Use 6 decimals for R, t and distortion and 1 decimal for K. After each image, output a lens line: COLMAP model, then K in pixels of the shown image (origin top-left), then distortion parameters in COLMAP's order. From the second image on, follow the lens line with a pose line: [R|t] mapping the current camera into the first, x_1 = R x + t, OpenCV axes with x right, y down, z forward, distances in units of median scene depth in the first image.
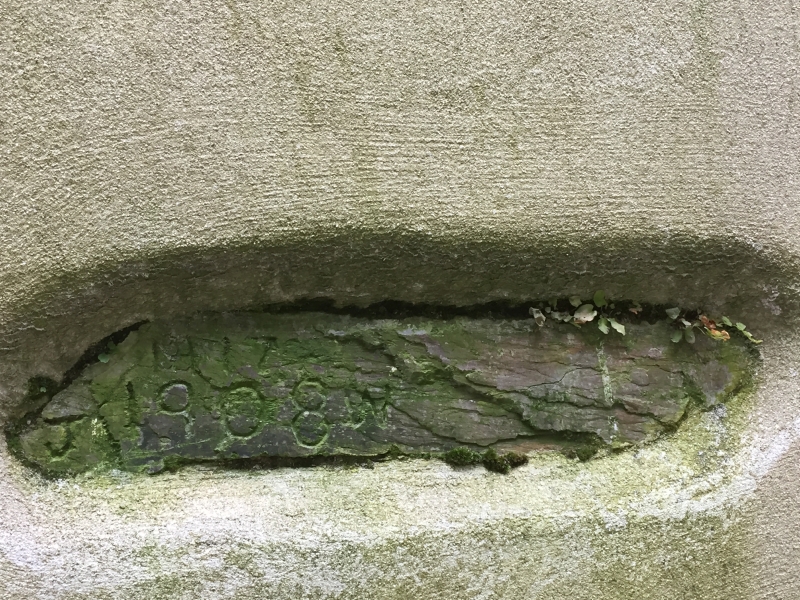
lens RADIAL K [[1030.8, 0, 399.6], [0, 1030.8, 298.6], [0, 0, 1]] dist [0.061685, 0.000000]
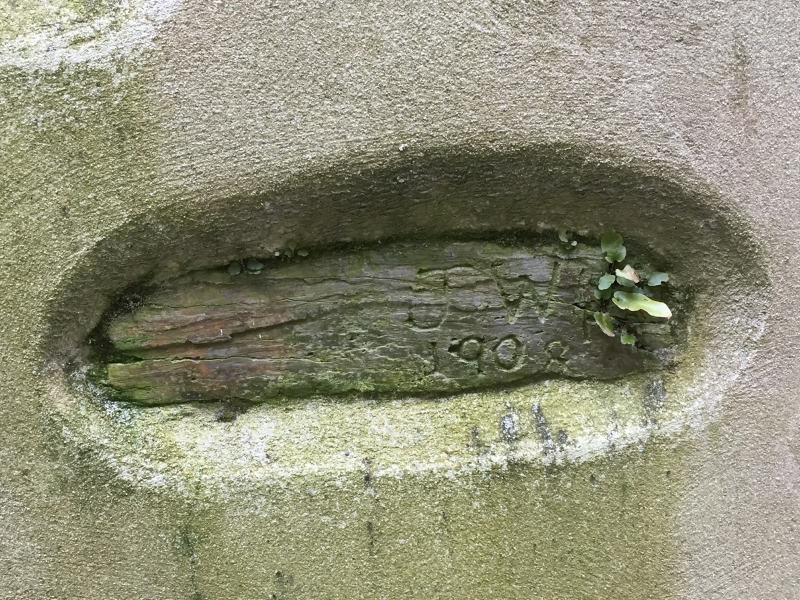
lens RADIAL K [[1030.8, 0, 400.1], [0, 1030.8, 300.2], [0, 0, 1]] dist [0.061685, 0.000000]
pose [[0.987681, 0.025304, -0.154419, 0.673180], [0.016037, 0.965274, 0.260747, 0.175104], [0.155655, -0.260012, 0.952977, 0.199983]]
